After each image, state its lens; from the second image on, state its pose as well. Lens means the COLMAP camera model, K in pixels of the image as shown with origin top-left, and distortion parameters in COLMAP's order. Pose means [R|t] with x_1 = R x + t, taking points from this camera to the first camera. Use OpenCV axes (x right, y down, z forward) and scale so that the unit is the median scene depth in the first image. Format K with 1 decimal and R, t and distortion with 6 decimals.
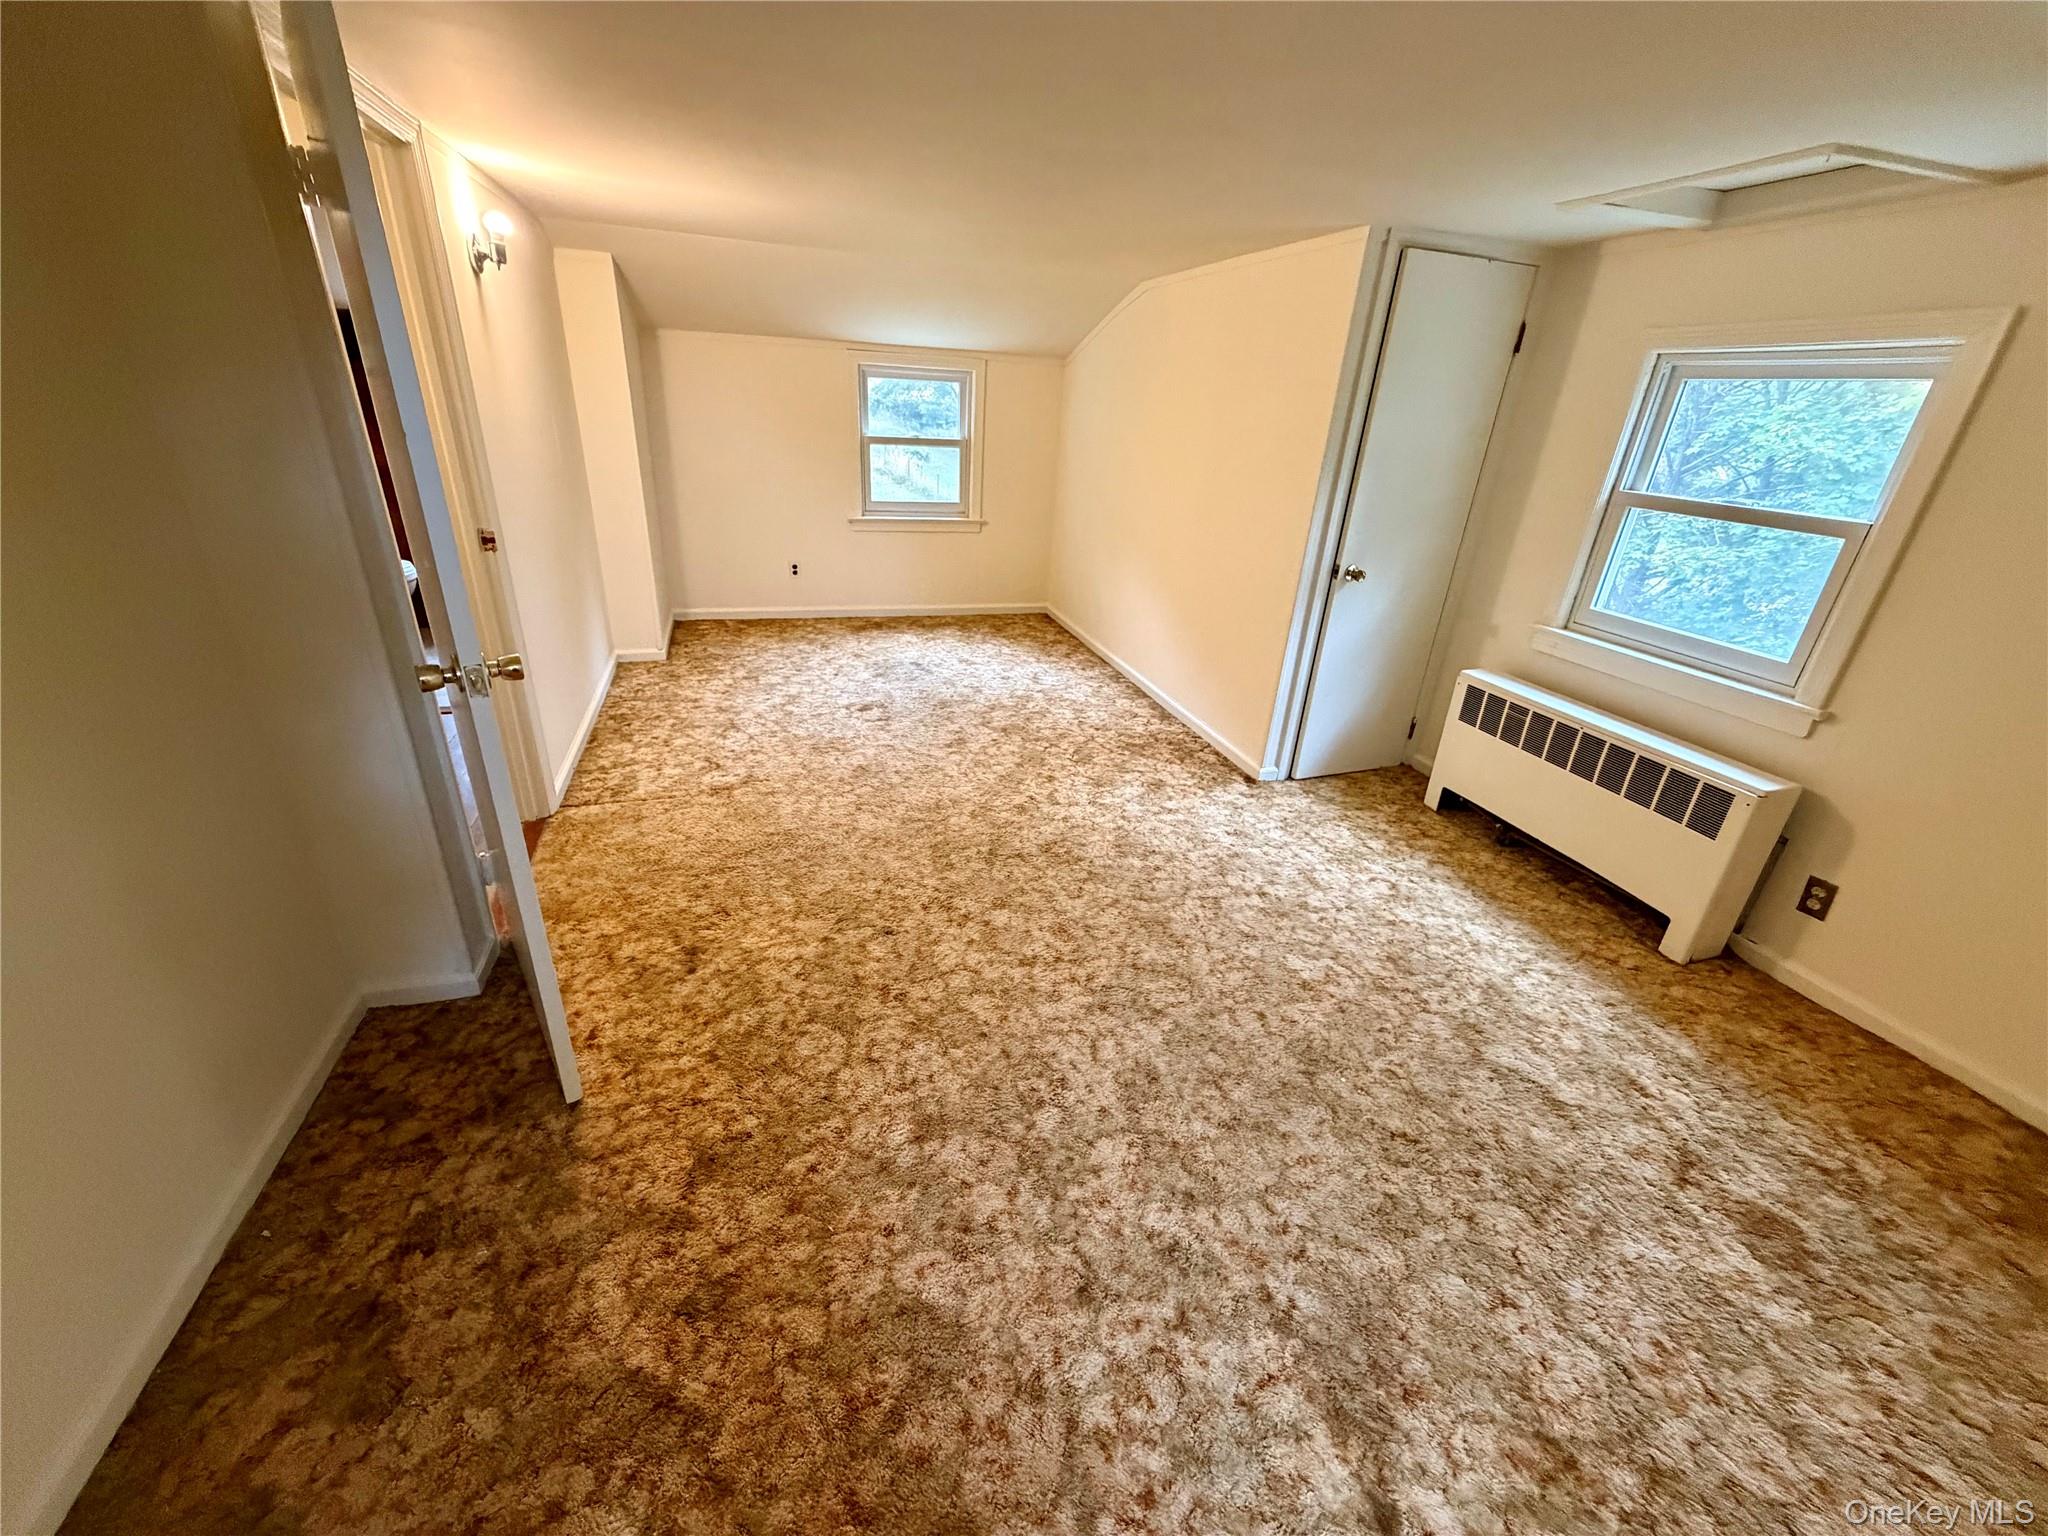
lens RADIAL K [[817.6, 0, 1016.7], [0, 817.6, 769.5], [0, 0, 1]] dist [0.000087, -0.000071]
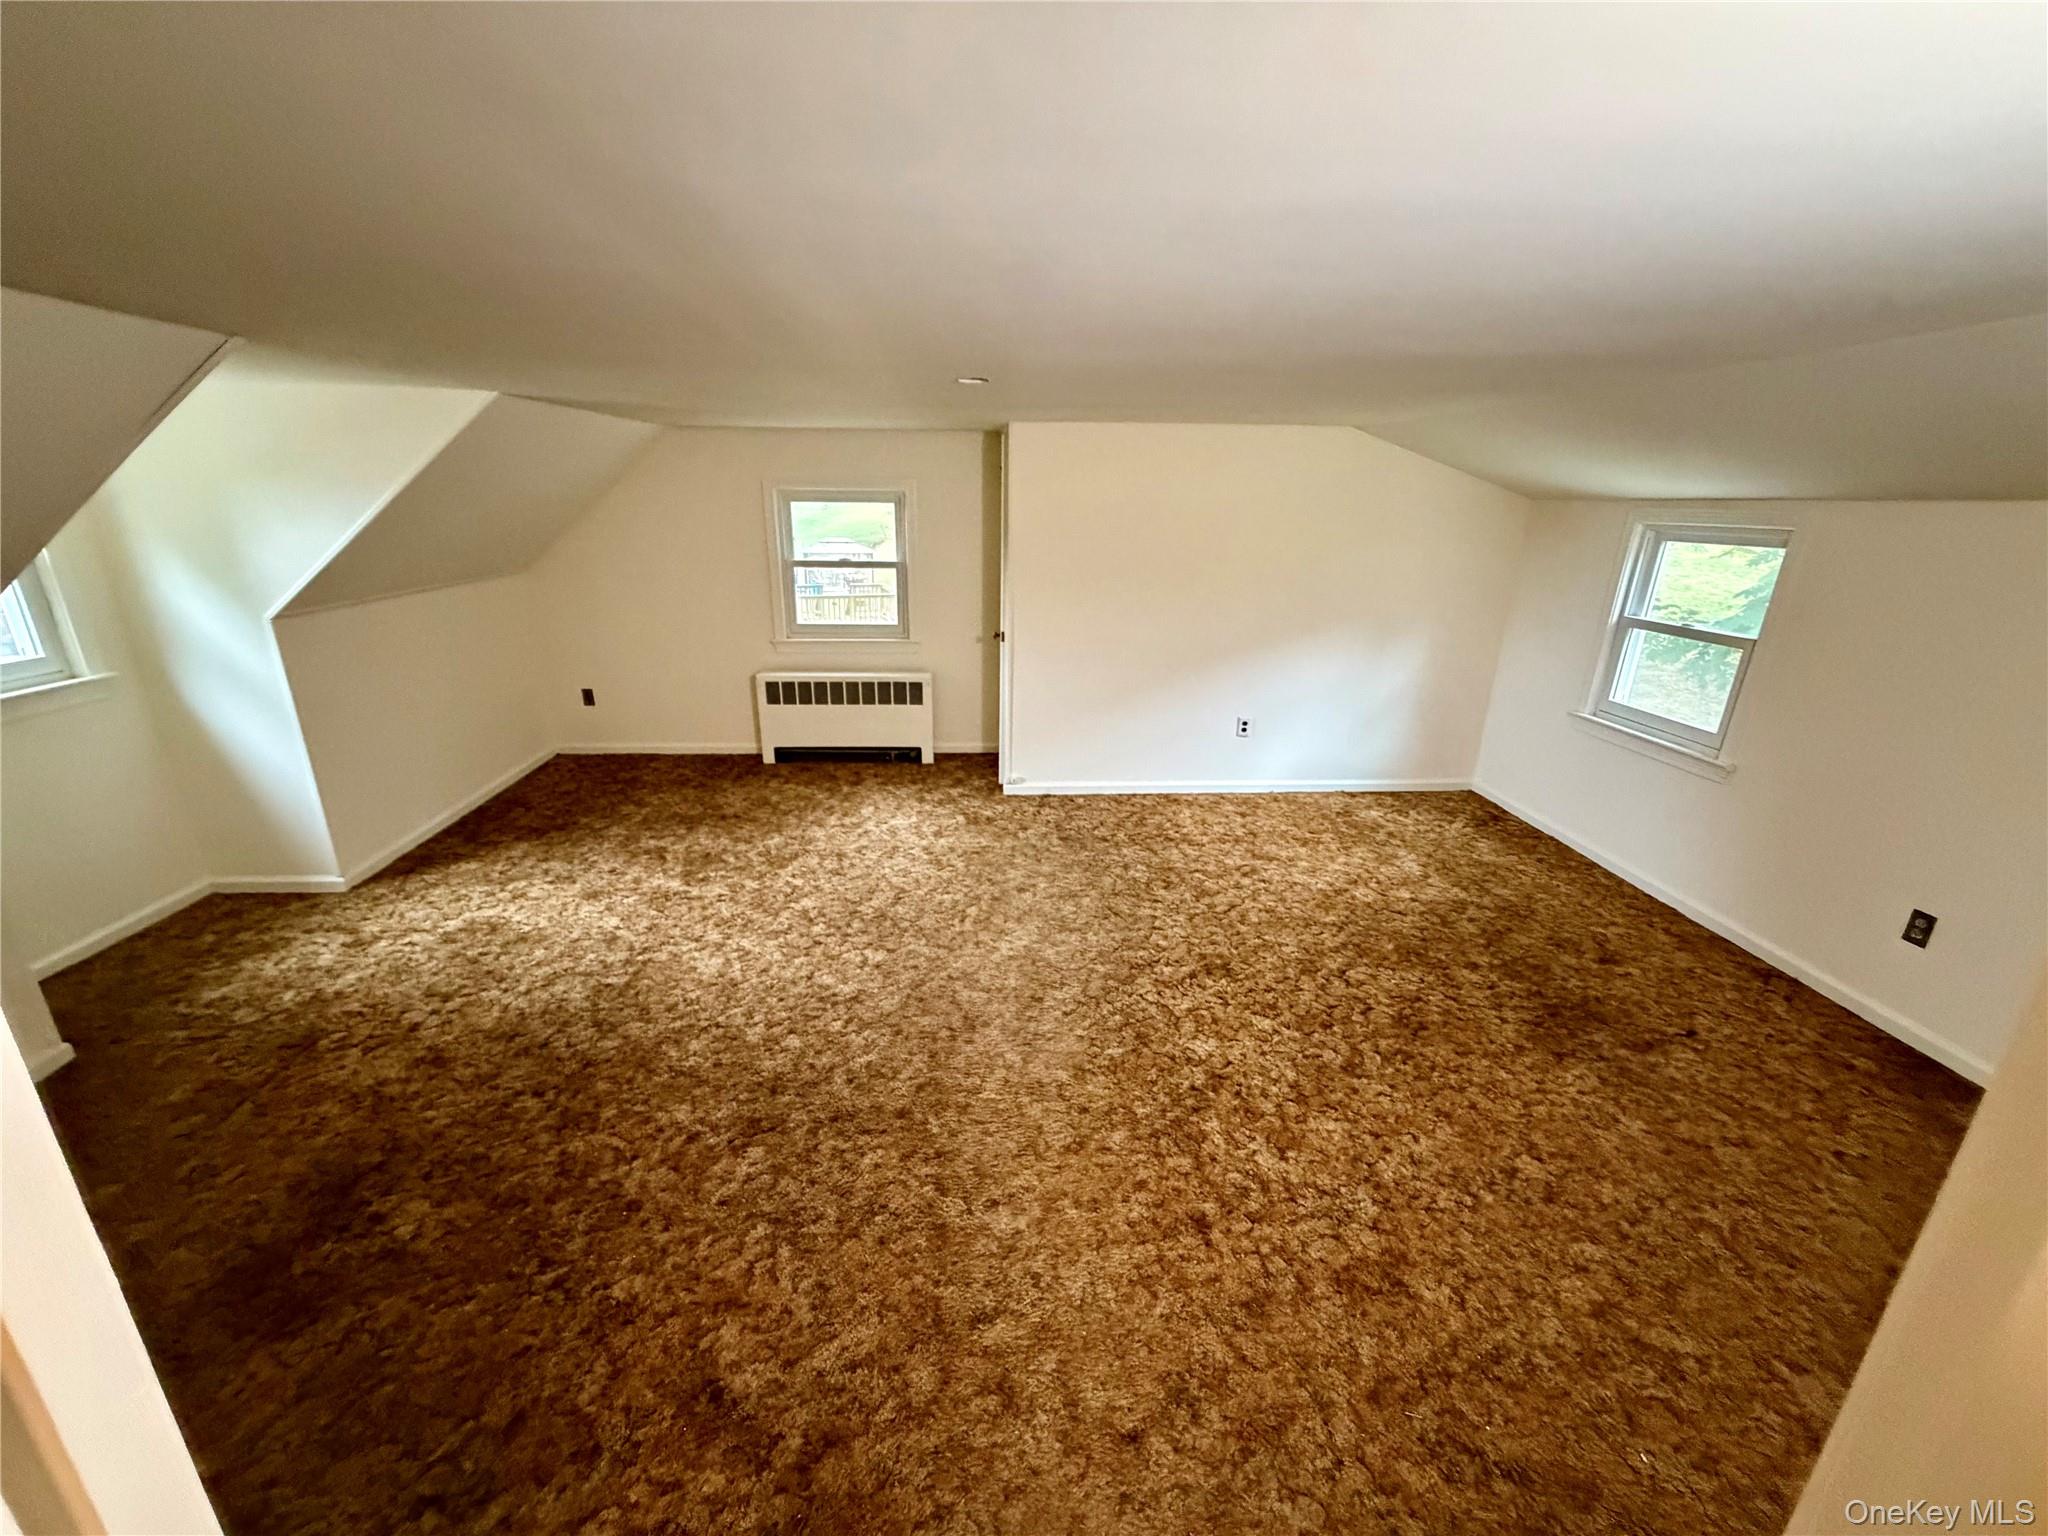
lens RADIAL K [[817.6, 0, 1016.7], [0, 817.6, 769.5], [0, 0, 1]] dist [0.000087, -0.000071]
pose [[0.242241, -0.338385, 0.909294, -0.892753], [0.403056, 0.887606, 0.222938, -0.114653], [-0.882534, 0.312491, 0.351402, 0.045548]]
